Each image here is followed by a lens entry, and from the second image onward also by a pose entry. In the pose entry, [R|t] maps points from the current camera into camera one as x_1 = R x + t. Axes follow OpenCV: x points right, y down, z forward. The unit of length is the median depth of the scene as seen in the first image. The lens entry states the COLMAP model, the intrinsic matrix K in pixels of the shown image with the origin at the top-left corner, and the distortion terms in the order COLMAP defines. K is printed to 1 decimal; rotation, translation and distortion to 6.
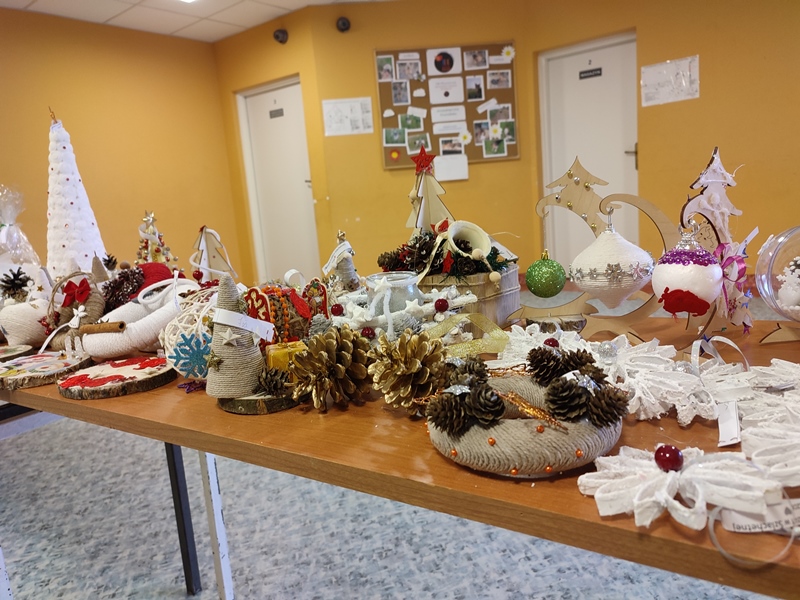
lens RADIAL K [[576.9, 0, 404.2], [0, 576.9, 302.4], [0, 0, 1]] dist [0.010034, -0.010726]
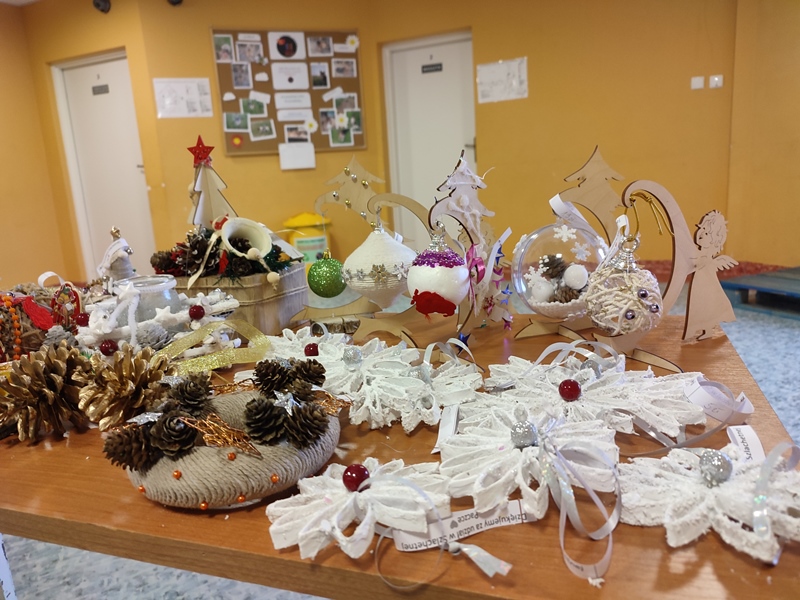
lens RADIAL K [[576.9, 0, 404.2], [0, 576.9, 302.4], [0, 0, 1]] dist [0.010034, -0.010726]
pose [[0.972033, -0.030476, 0.232857, 0.160548], [0.025960, 0.999411, 0.022432, -0.021322], [-0.233404, -0.015759, 0.972252, 0.024565]]
